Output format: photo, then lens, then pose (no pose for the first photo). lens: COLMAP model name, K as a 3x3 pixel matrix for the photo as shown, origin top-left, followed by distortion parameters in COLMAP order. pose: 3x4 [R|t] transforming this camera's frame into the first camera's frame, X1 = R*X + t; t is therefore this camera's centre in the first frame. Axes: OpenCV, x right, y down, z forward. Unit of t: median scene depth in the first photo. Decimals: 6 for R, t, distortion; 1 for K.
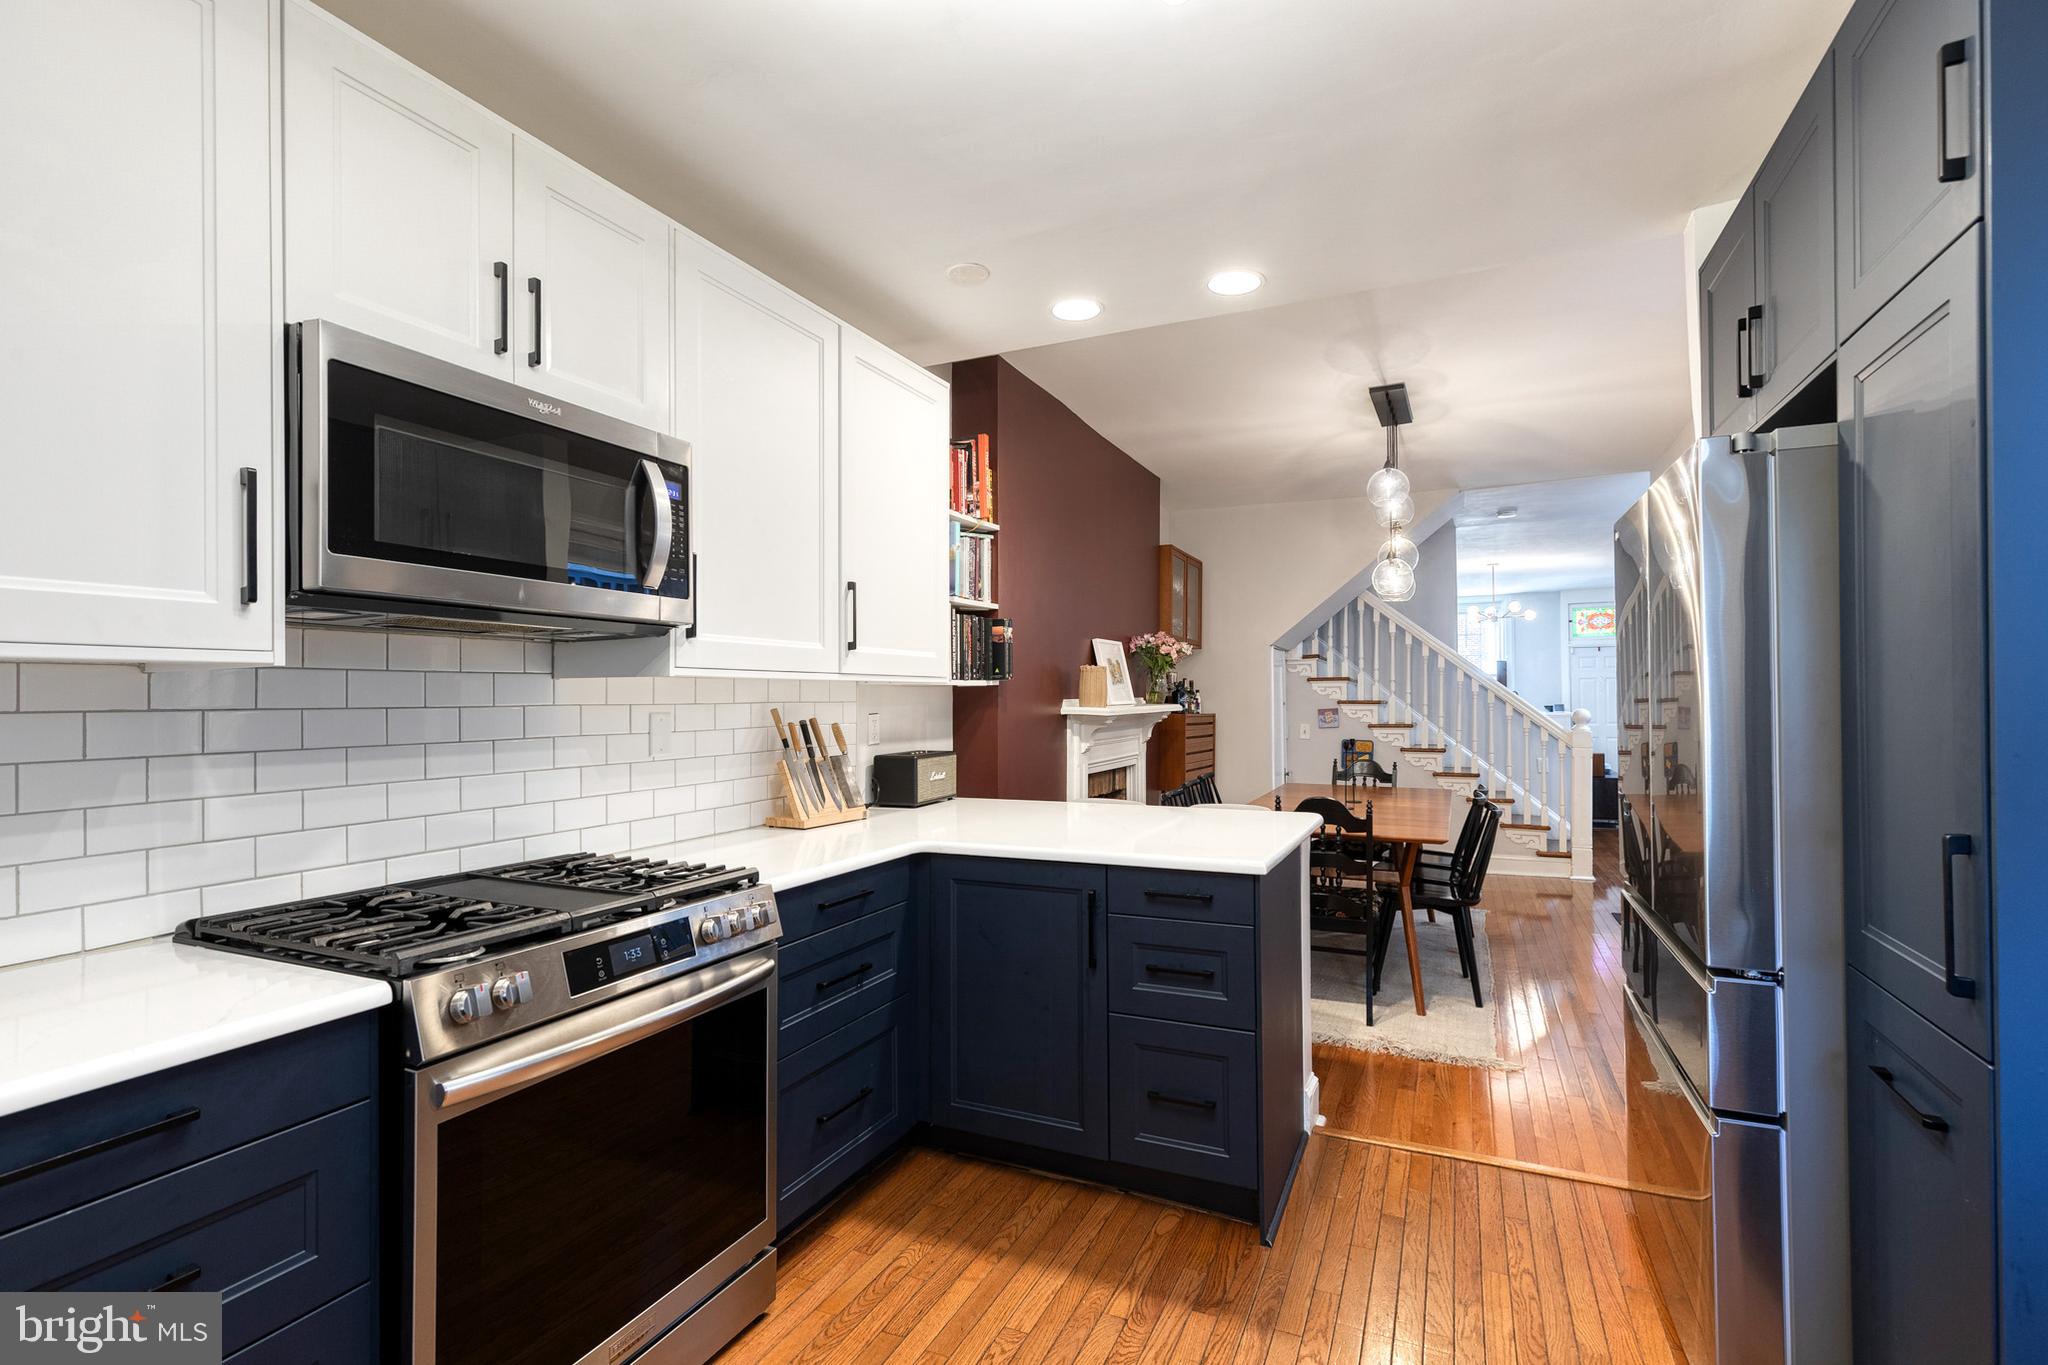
lens RADIAL K [[935.9, 0, 1047.1], [0, 935.9, 687.8], [0, 0, 1]] dist [0.010671, -0.000610]
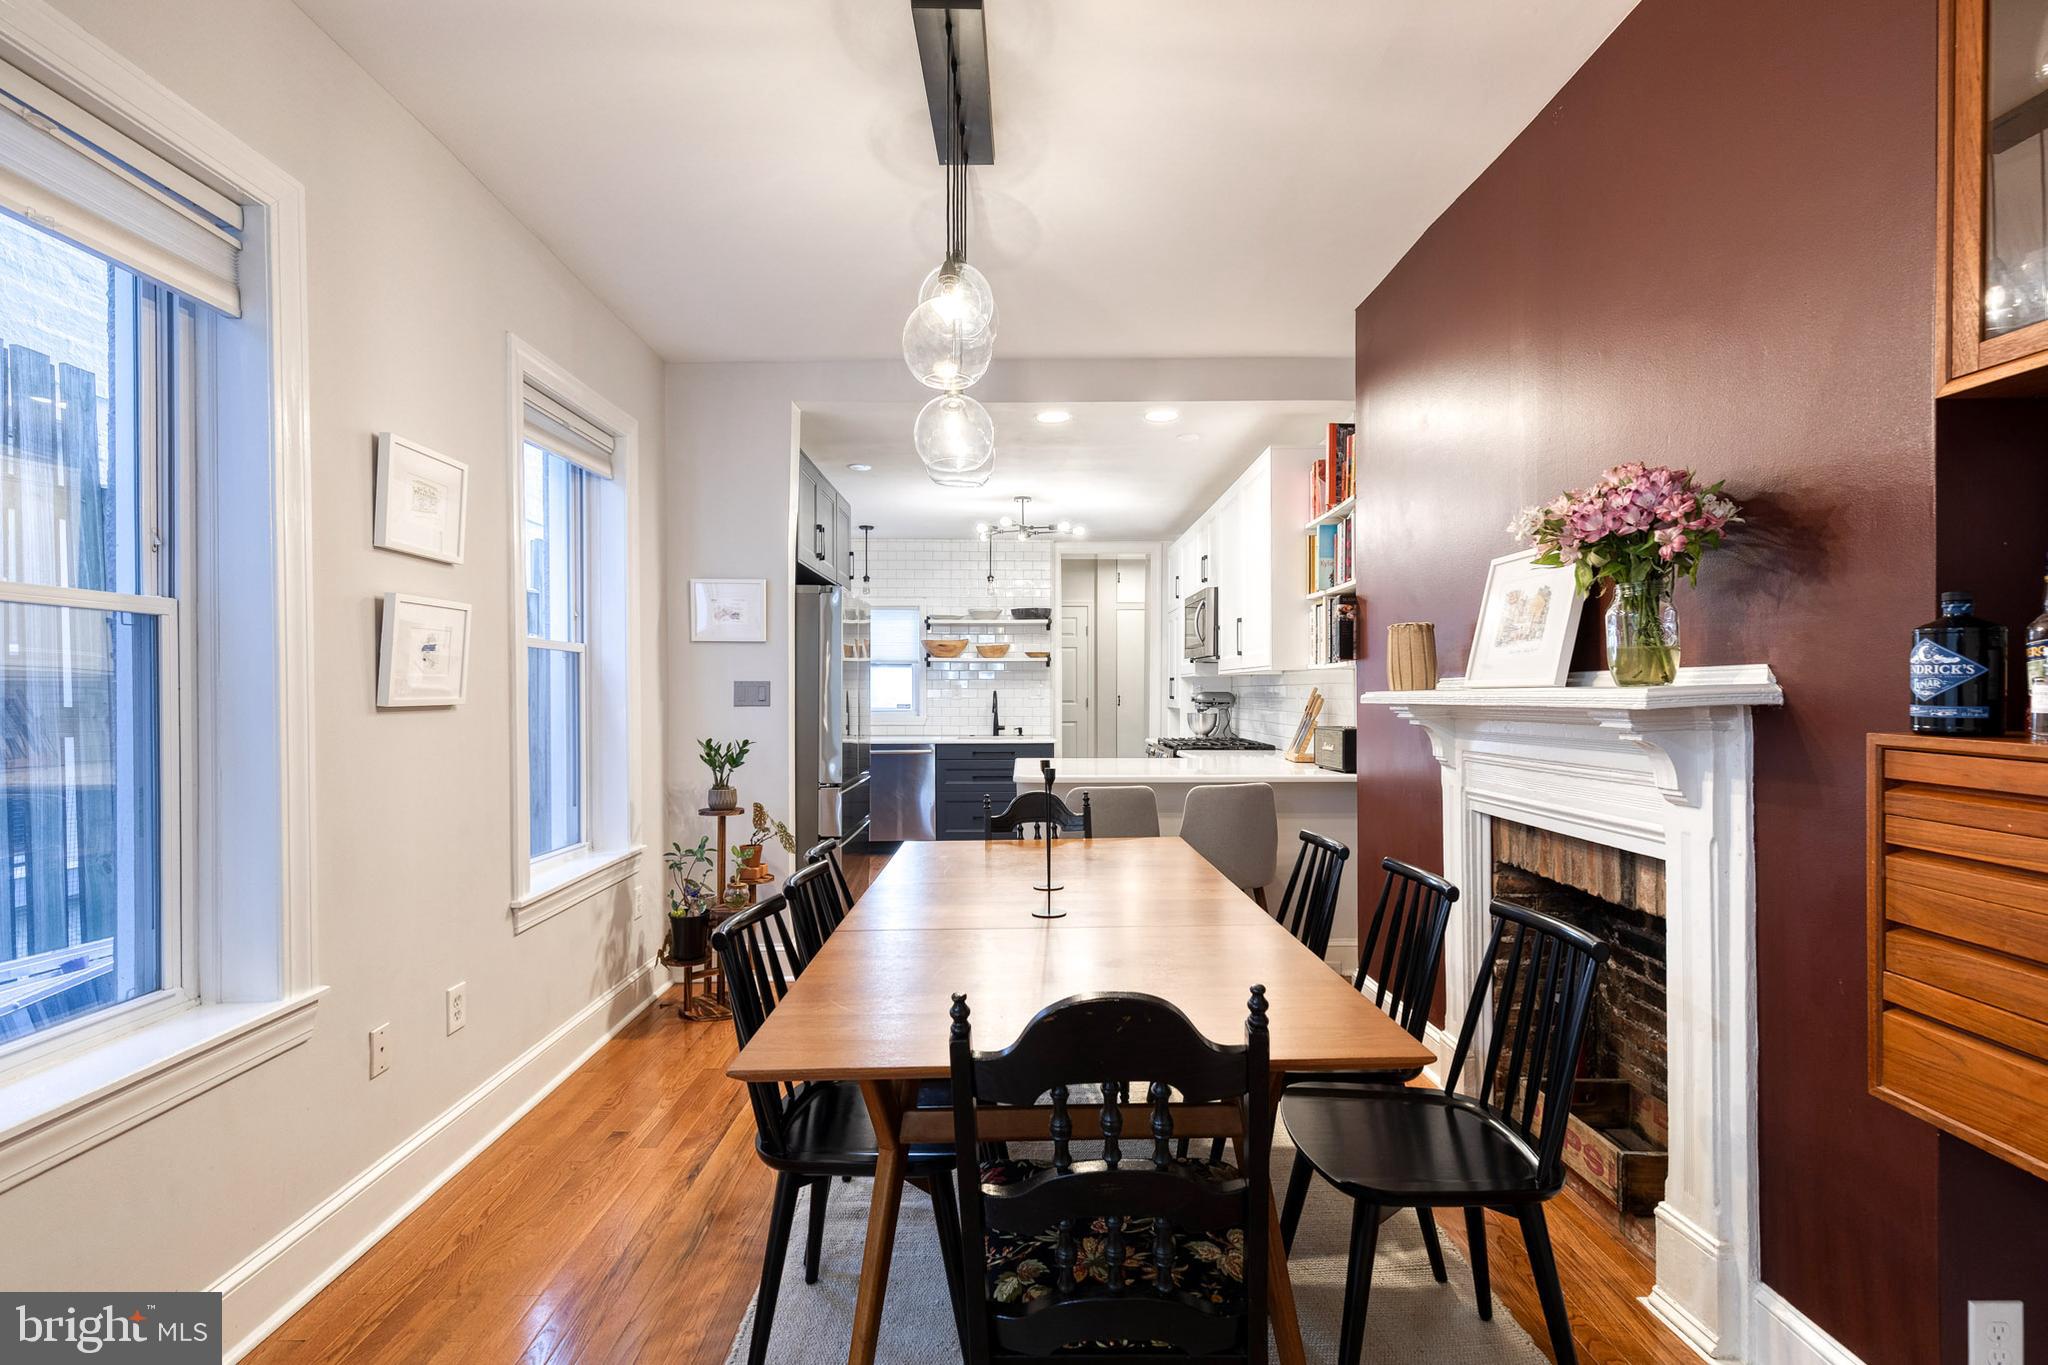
lens RADIAL K [[951.1, 0, 1033.3], [0, 951.1, 696.4], [0, 0, 1]] dist [0.001590, -0.000369]
pose [[-0.909453, 0.012688, -0.415614, 0.544386], [0.015103, 0.999883, -0.002524, 0.022489], [0.415533, -0.008572, -0.909538, 1.477179]]
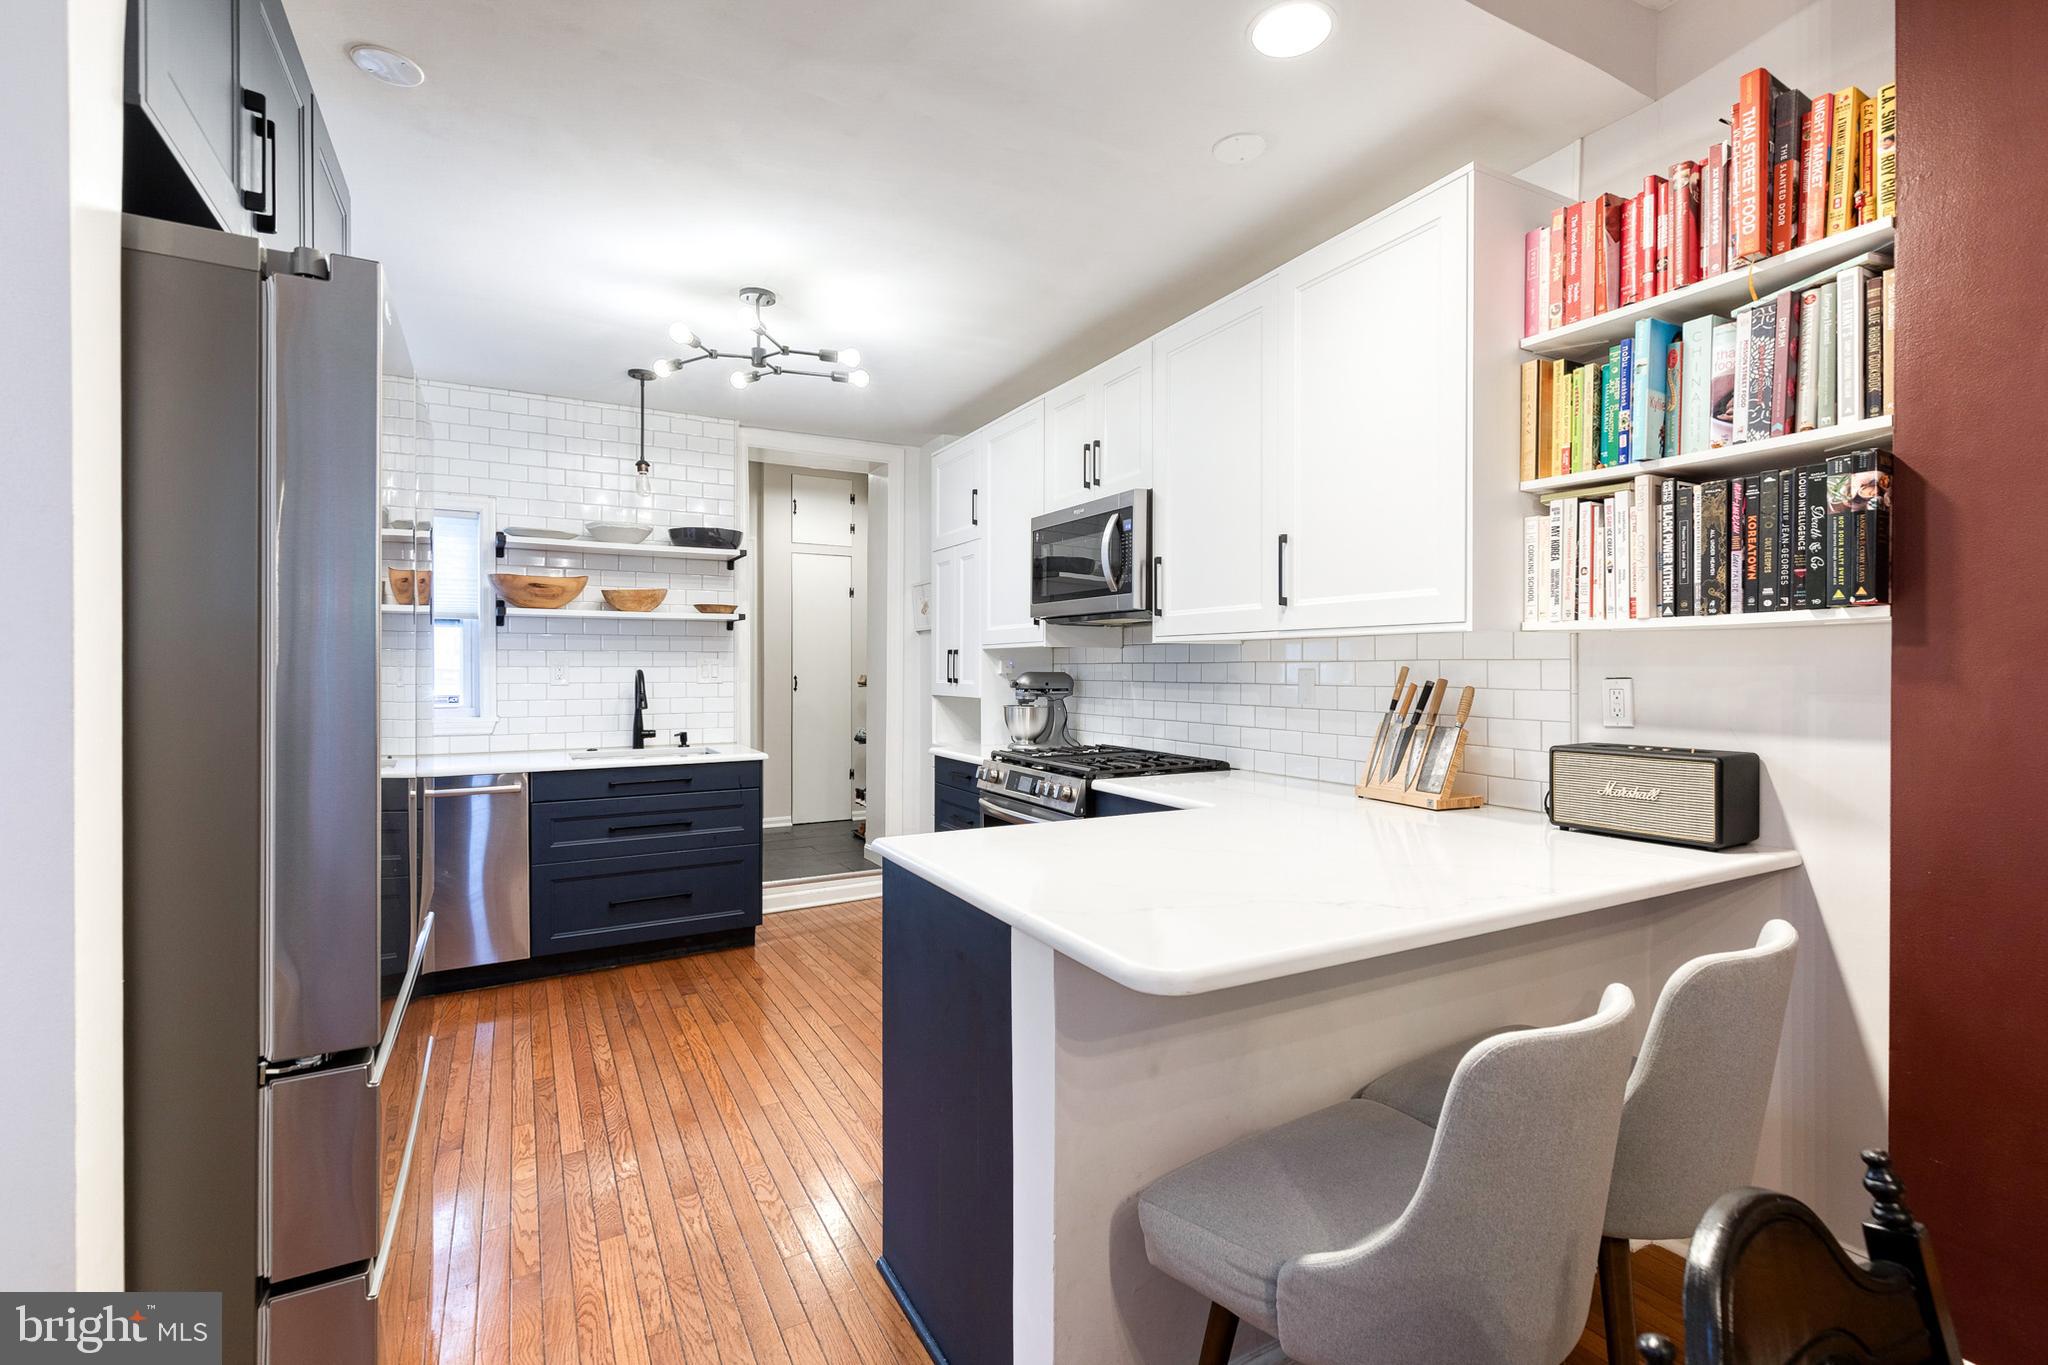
lens RADIAL K [[928.5, 0, 1057.2], [0, 928.5, 672.9], [0, 0, 1]] dist [0.003248, -0.000168]
pose [[-0.594159, 0.013560, -0.804233, 0.408648], [0.015190, 0.999869, 0.005636, 0.011685], [0.804204, -0.008868, -0.594287, 0.808731]]
